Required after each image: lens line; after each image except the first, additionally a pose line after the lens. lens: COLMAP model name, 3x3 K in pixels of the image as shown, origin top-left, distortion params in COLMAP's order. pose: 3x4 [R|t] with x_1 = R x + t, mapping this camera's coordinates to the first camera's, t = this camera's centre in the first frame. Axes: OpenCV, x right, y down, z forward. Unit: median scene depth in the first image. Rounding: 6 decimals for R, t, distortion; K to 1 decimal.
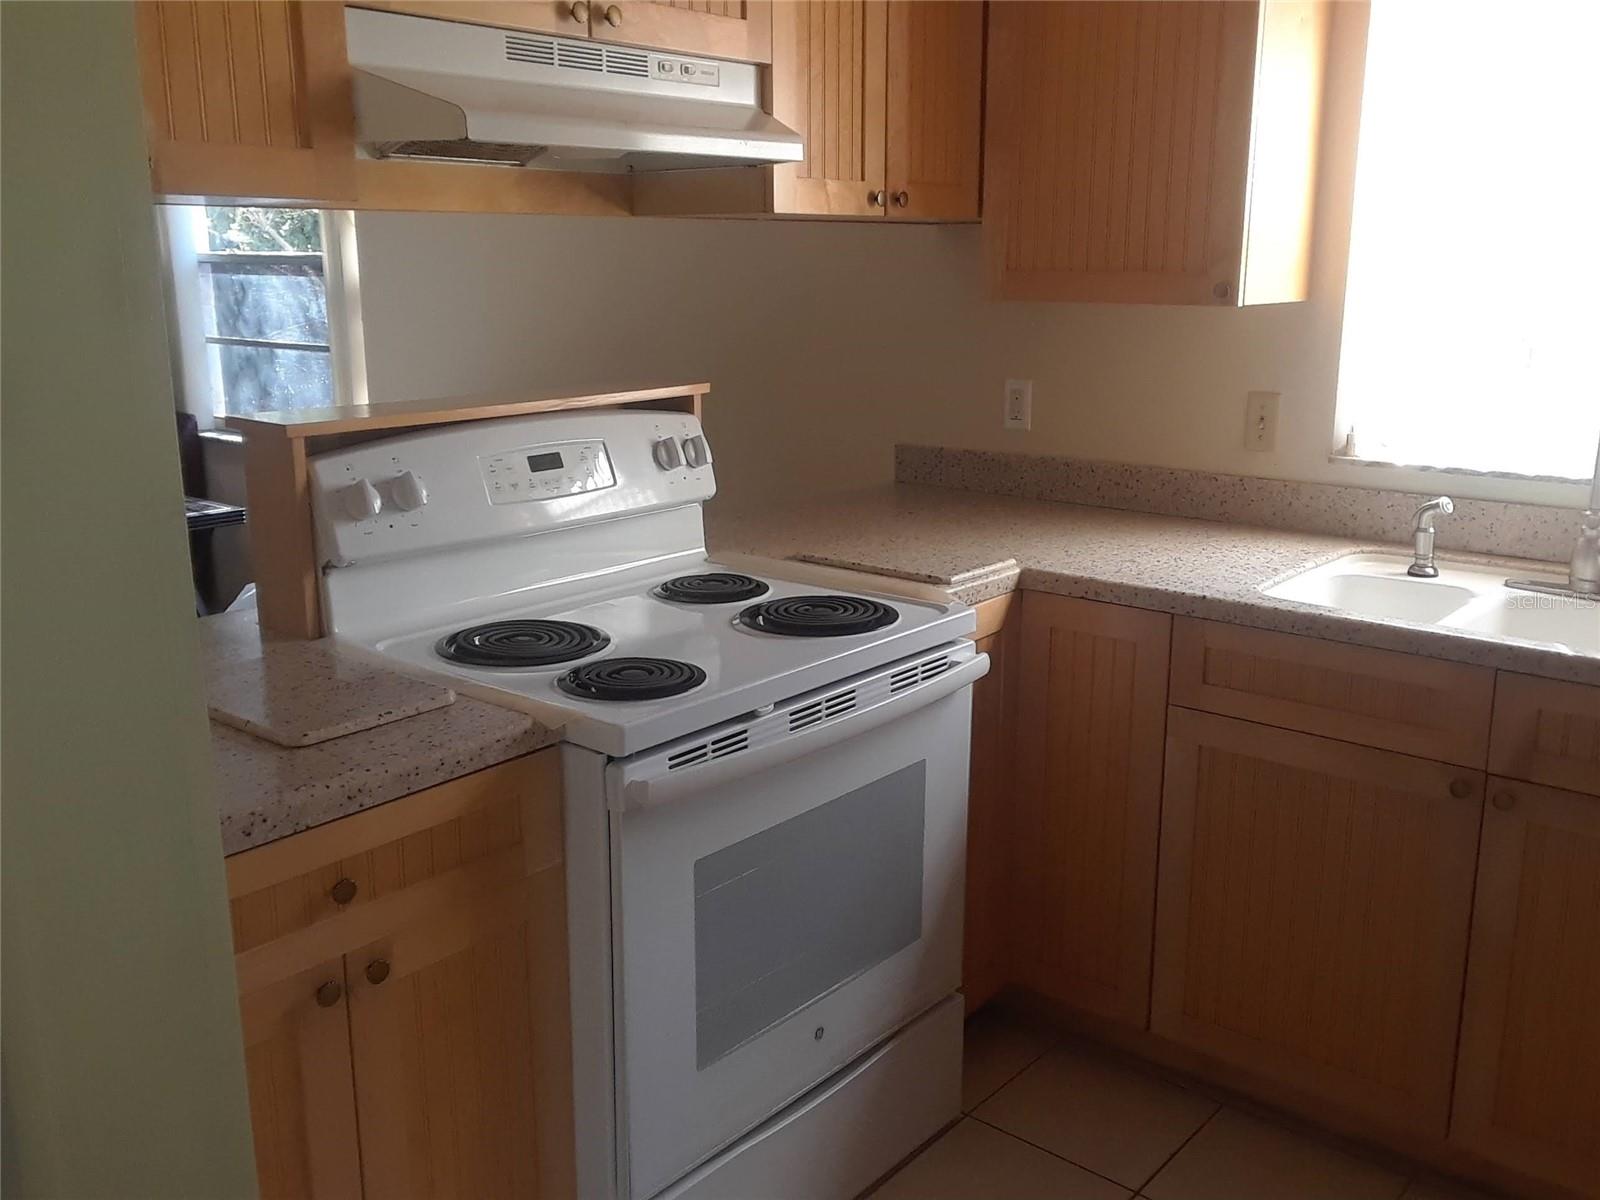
lens RADIAL K [[1448.9, 0, 795.1], [0, 1448.9, 612.0], [0, 0, 1]] dist [0.050888, -0.065581]
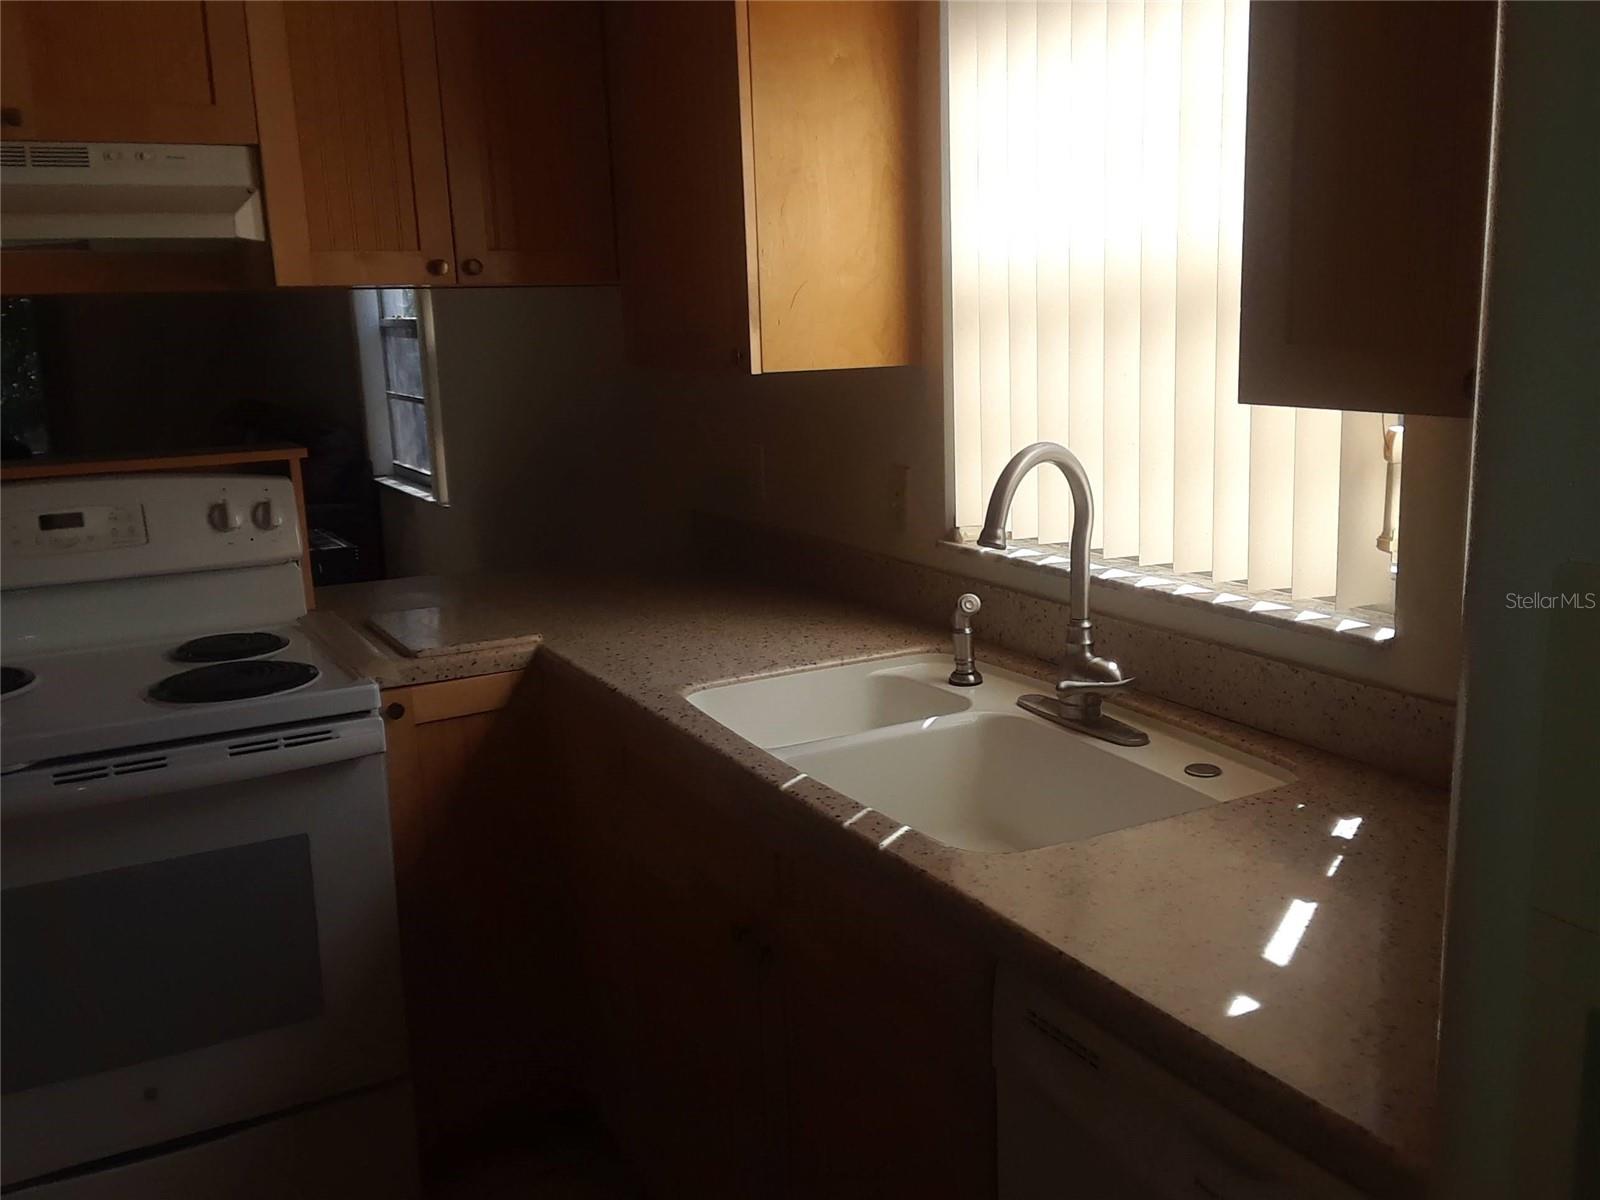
lens RADIAL K [[1448.9, 0, 805.6], [0, 1448.9, 604.9], [0, 0, 1]] dist [0.050888, -0.065581]
pose [[0.930543, 0.052413, -0.362412, 0.717456], [-0.063594, 0.997795, -0.018982, -0.054175], [0.360618, 0.040711, 0.931825, 0.184367]]
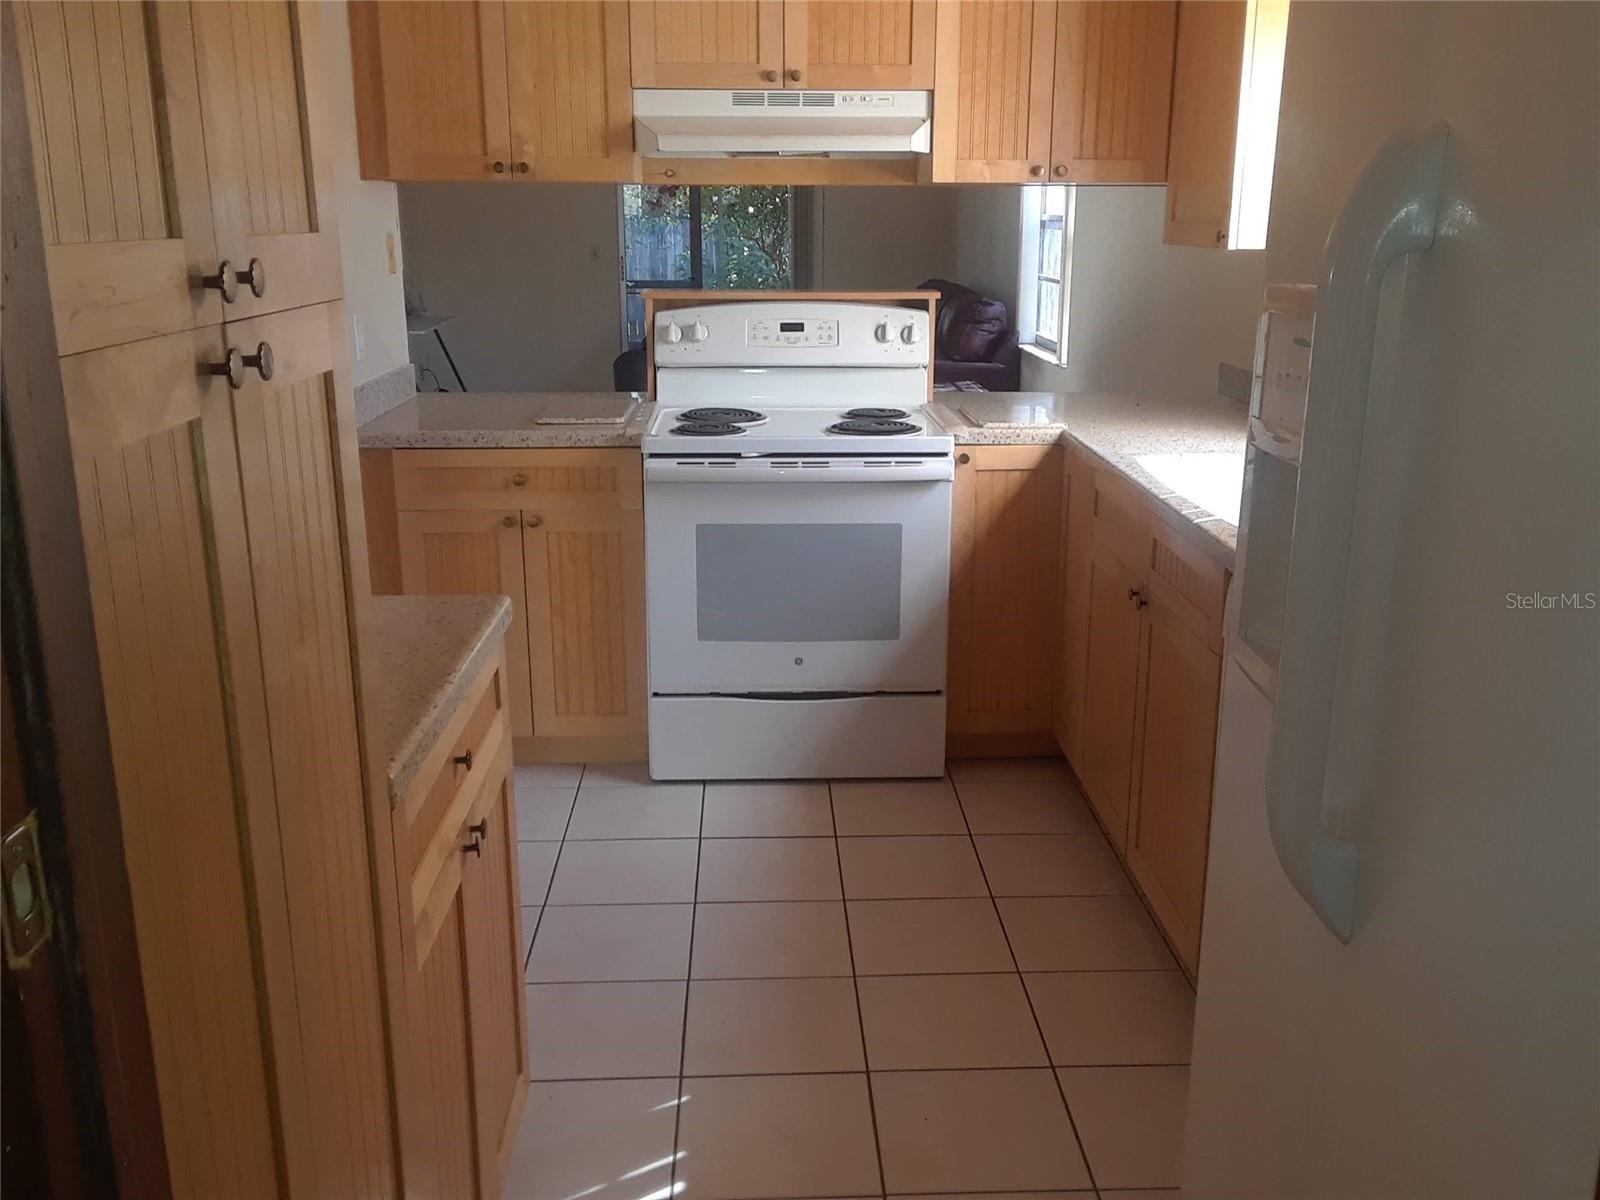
lens RADIAL K [[1448.9, 0, 789.8], [0, 1448.9, 609.1], [0, 0, 1]] dist [0.050888, -0.065581]
pose [[0.658823, 0.201176, -0.724901, 1.134731], [-0.185258, 0.977293, 0.102849, 0.048289], [0.729131, 0.066535, 0.681132, -0.171473]]
